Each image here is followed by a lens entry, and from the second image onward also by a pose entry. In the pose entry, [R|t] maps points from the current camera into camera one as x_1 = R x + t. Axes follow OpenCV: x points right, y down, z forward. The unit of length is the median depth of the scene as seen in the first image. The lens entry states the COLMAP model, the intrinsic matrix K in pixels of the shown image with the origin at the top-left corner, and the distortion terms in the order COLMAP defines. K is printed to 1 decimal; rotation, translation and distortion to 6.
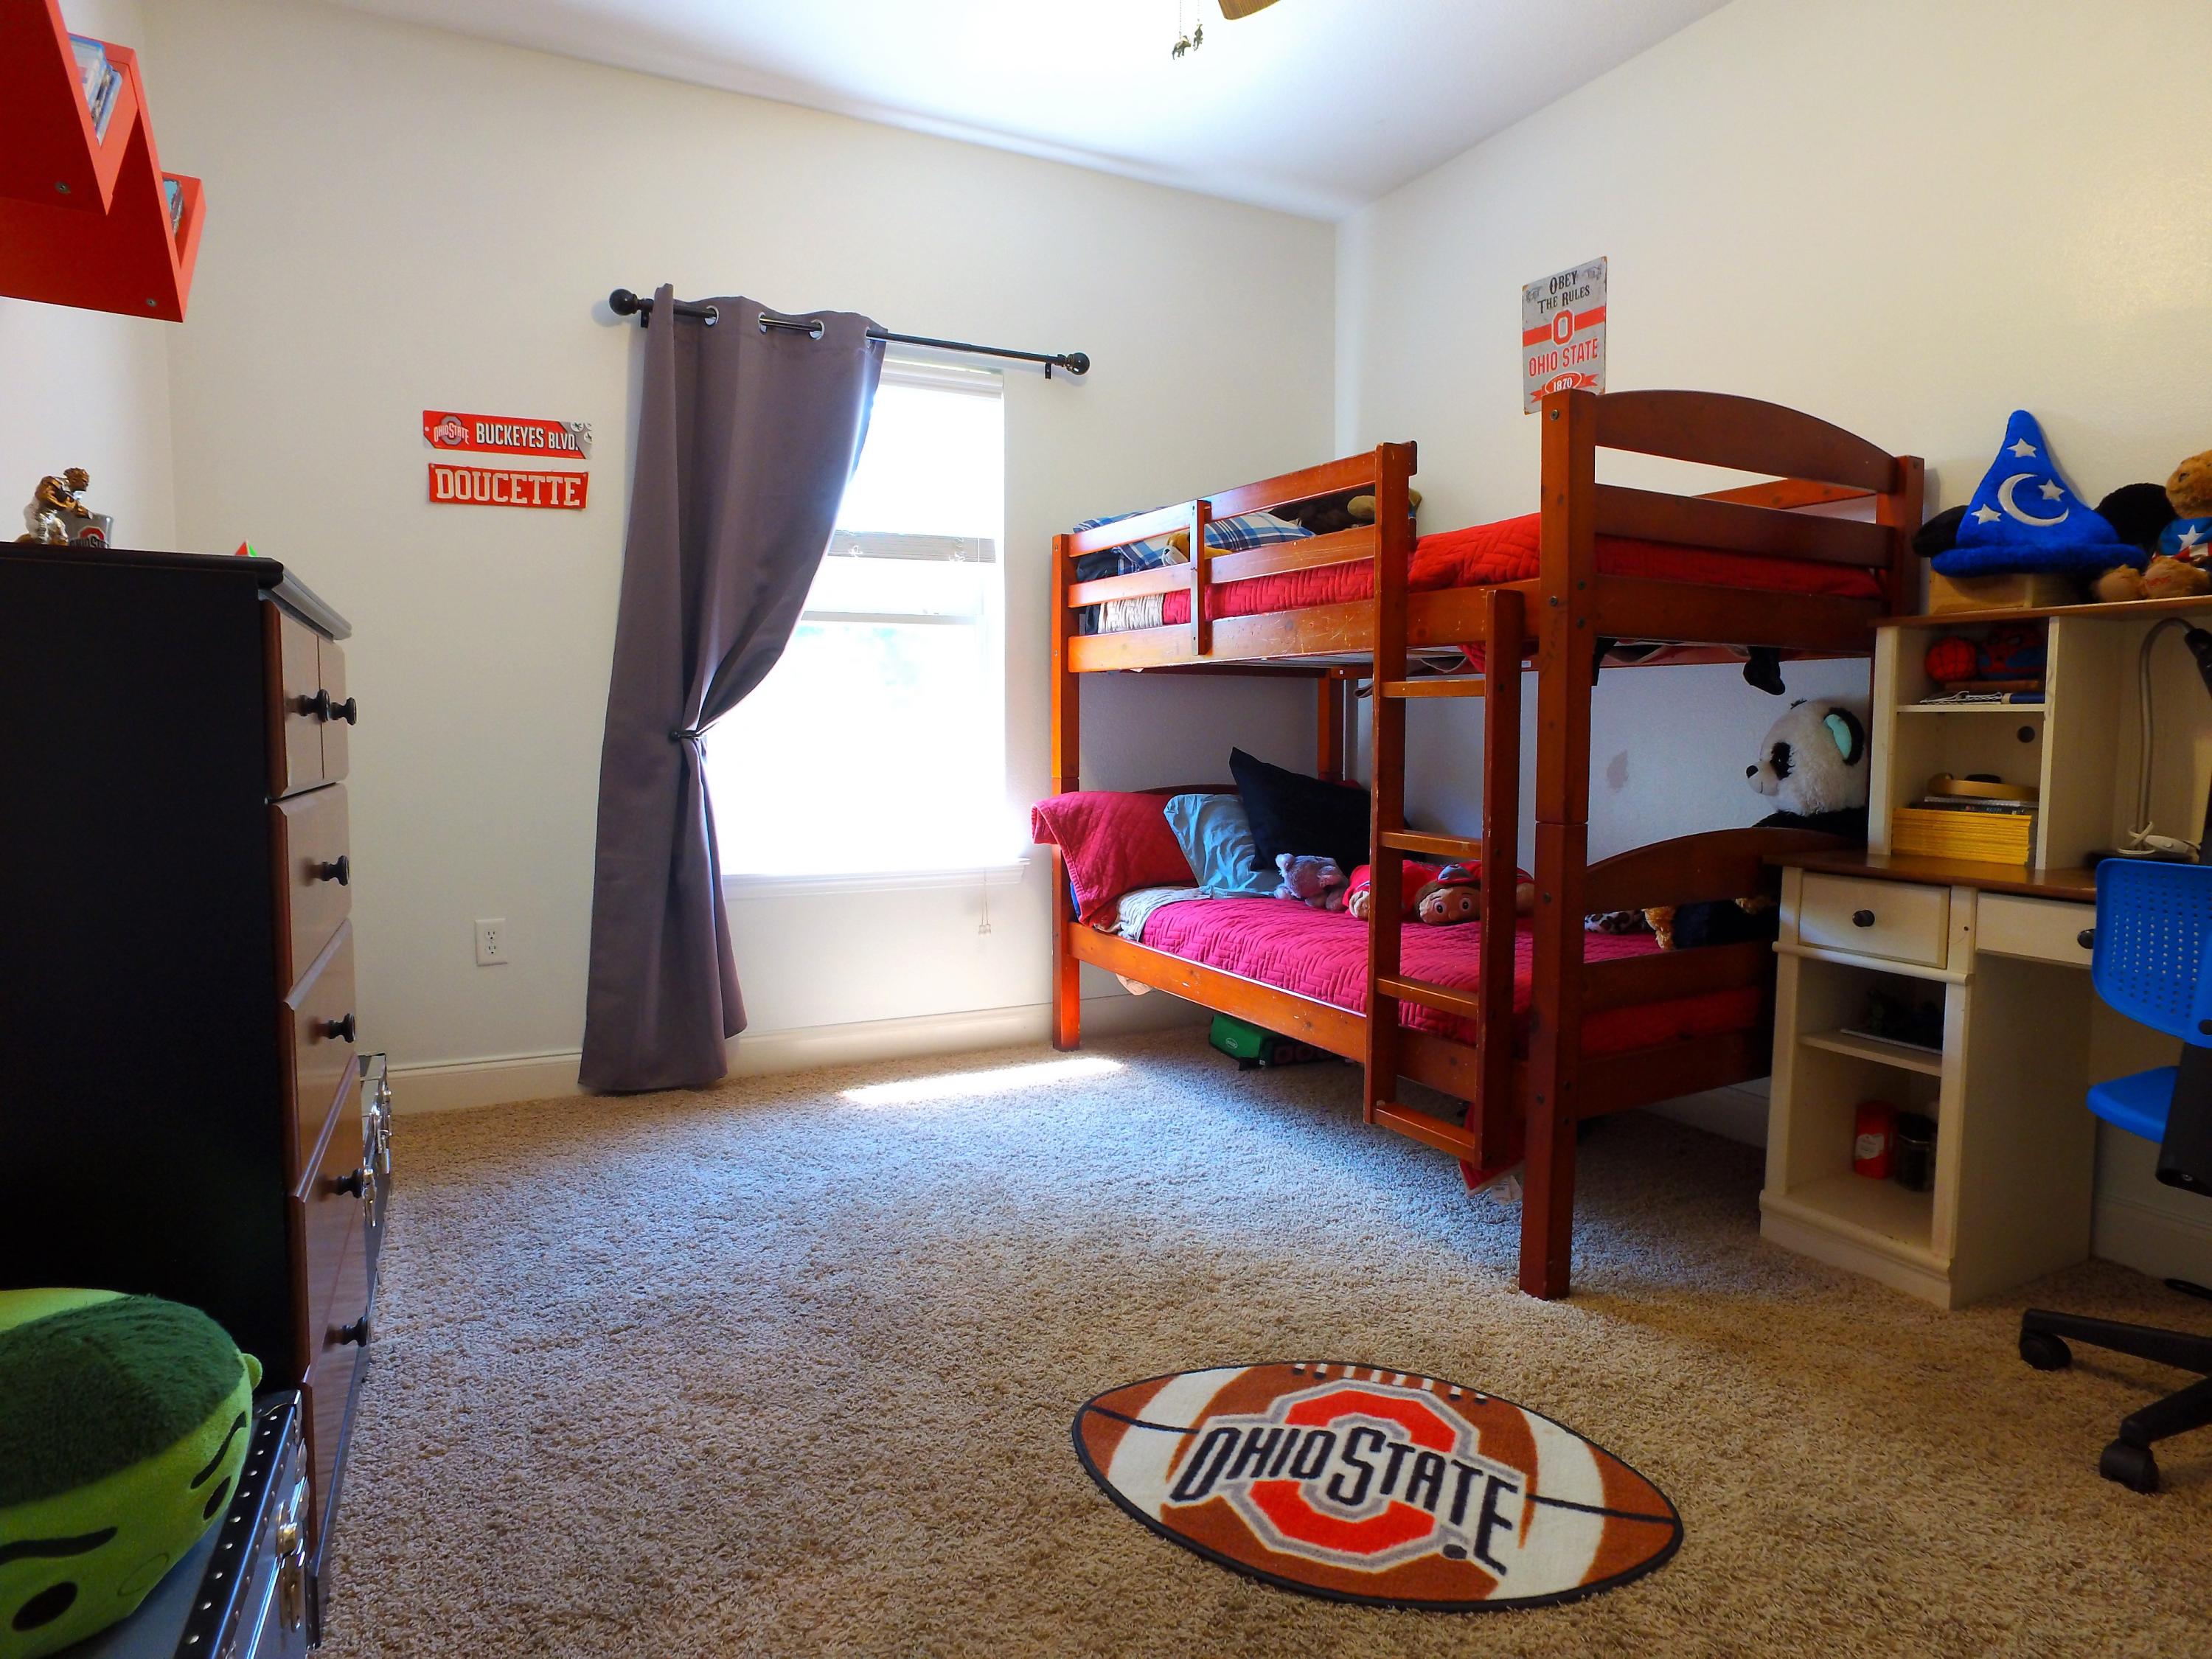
lens RADIAL K [[1283.2, 0, 1106.0], [0, 1283.2, 829.5], [0, 0, 1]] dist [-0.120095, 0.091890]
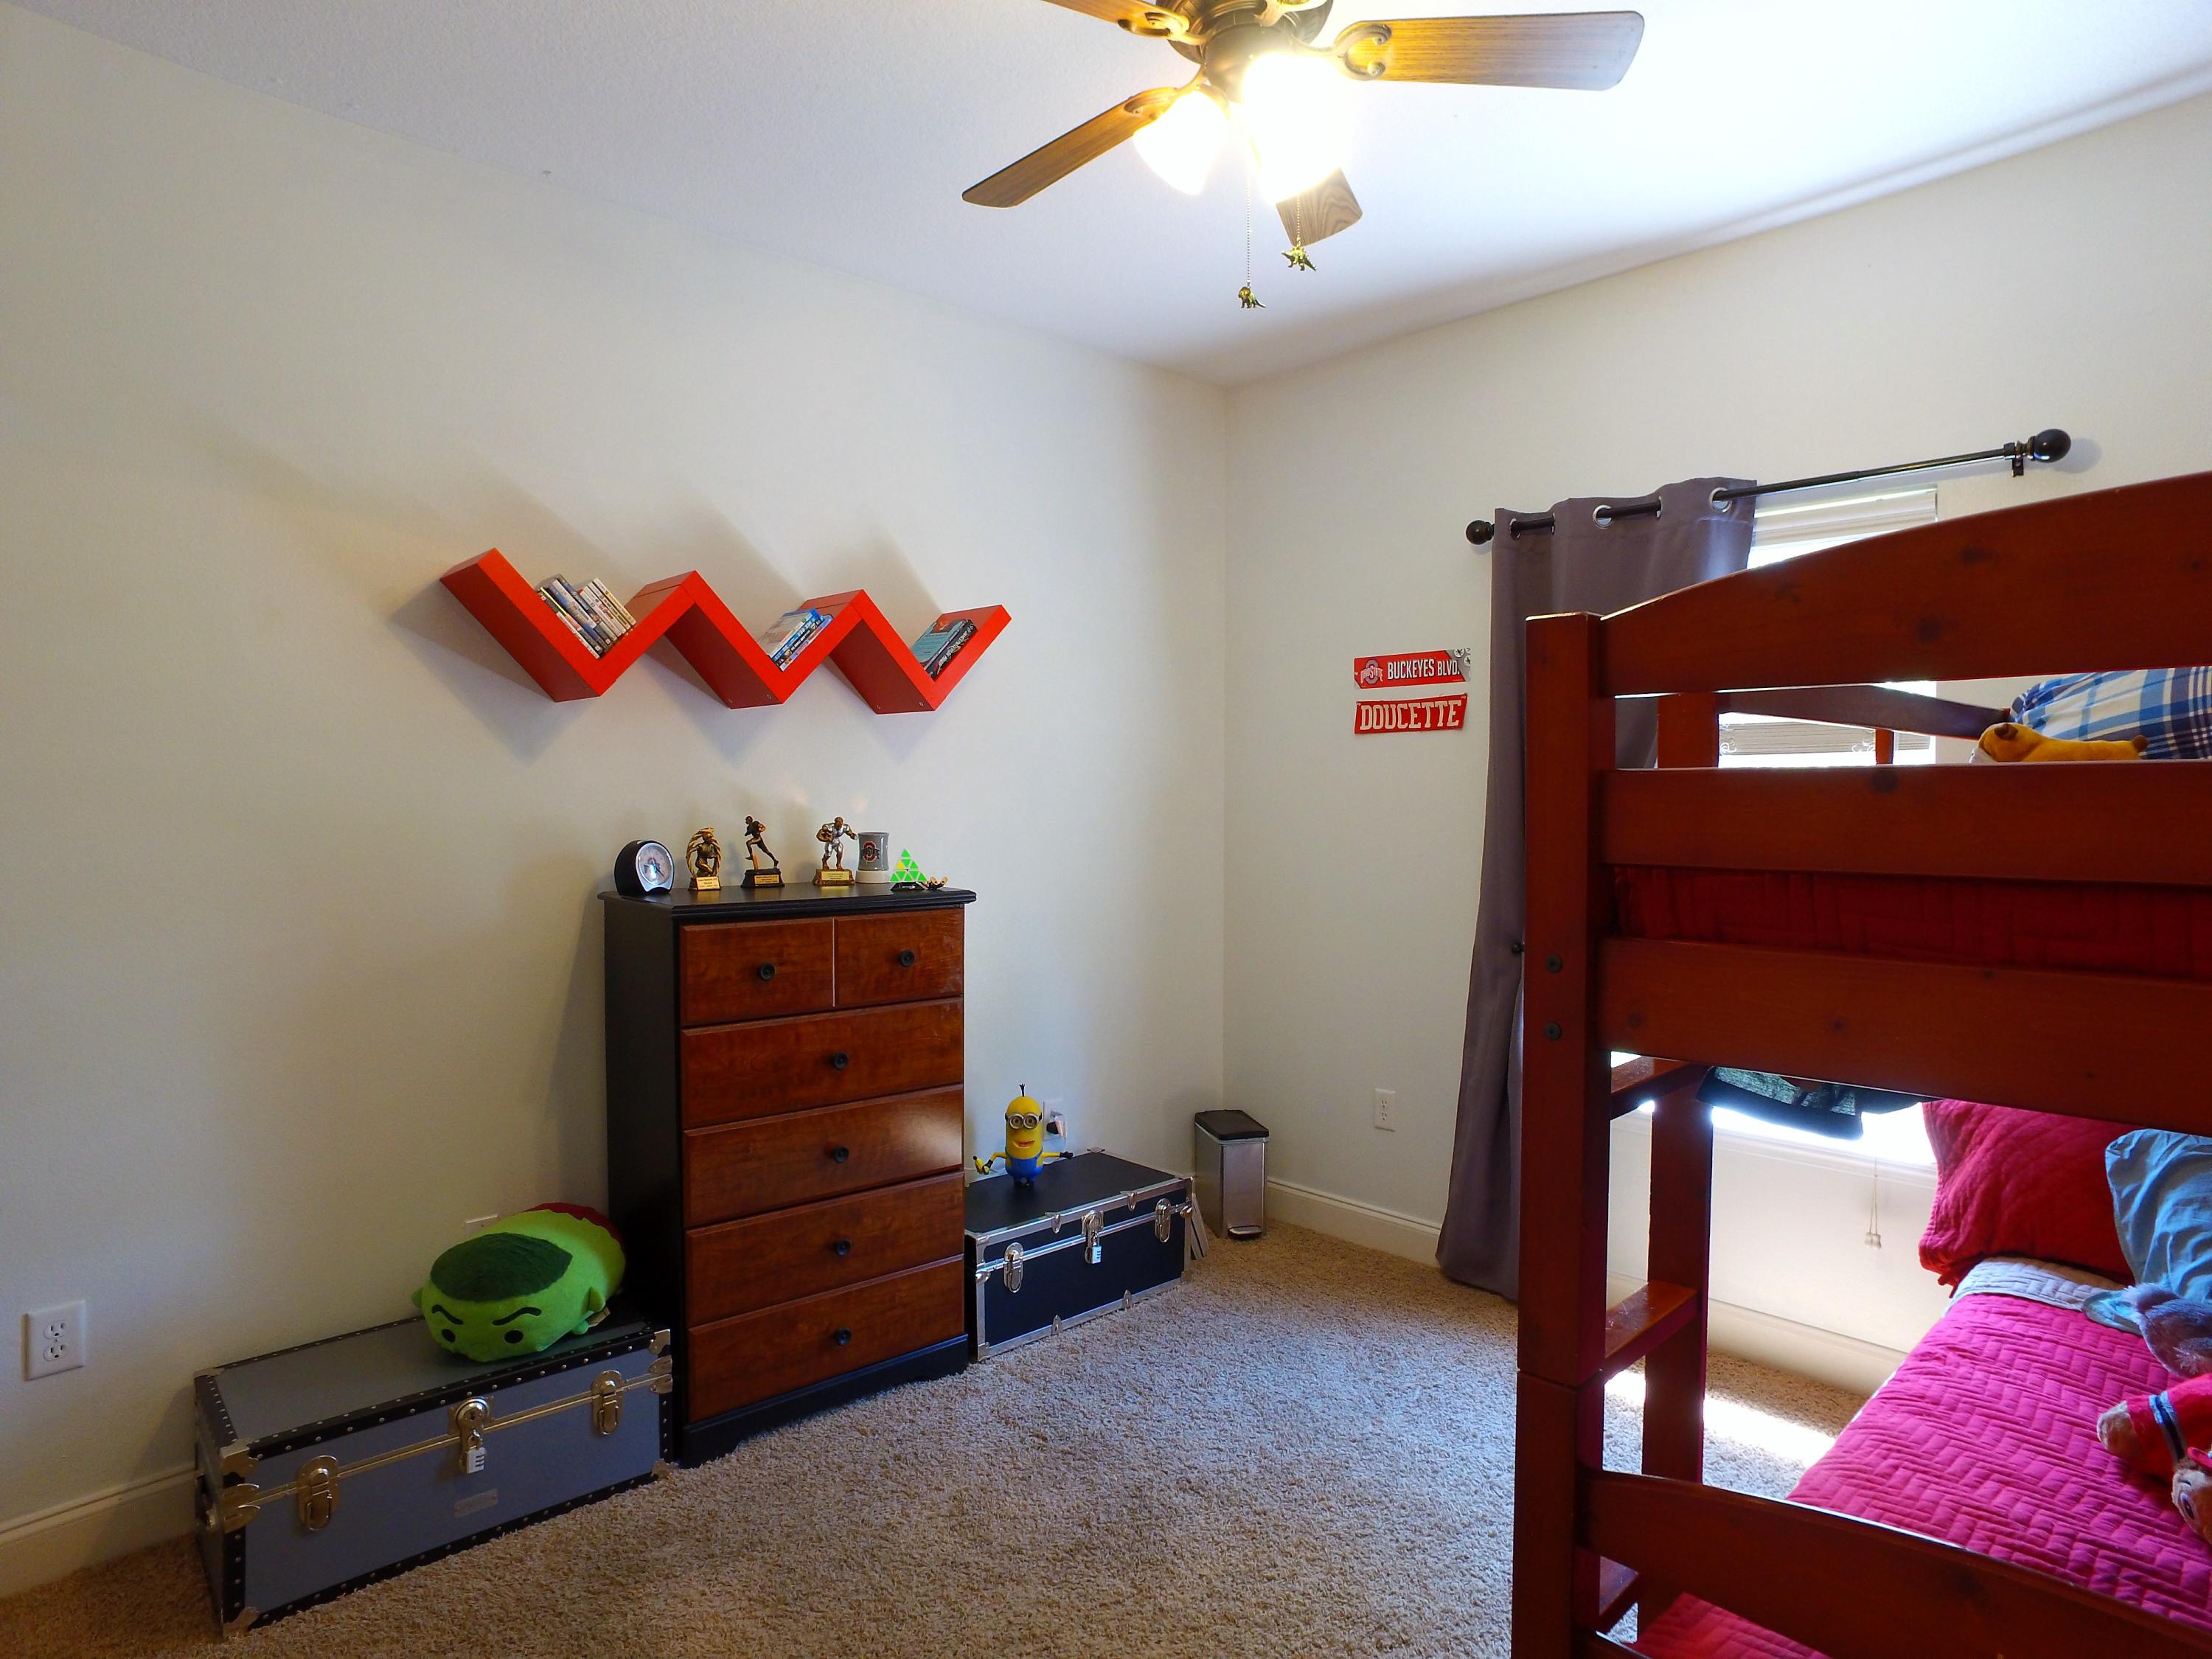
lens RADIAL K [[1283.2, 0, 1106.0], [0, 1283.2, 829.5], [0, 0, 1]] dist [-0.120095, 0.091890]
pose [[0.282562, 0.027125, -0.958865, 0.549776], [-0.077363, 0.996988, 0.005406, -0.153933], [0.956124, 0.072653, 0.283810, 0.411848]]
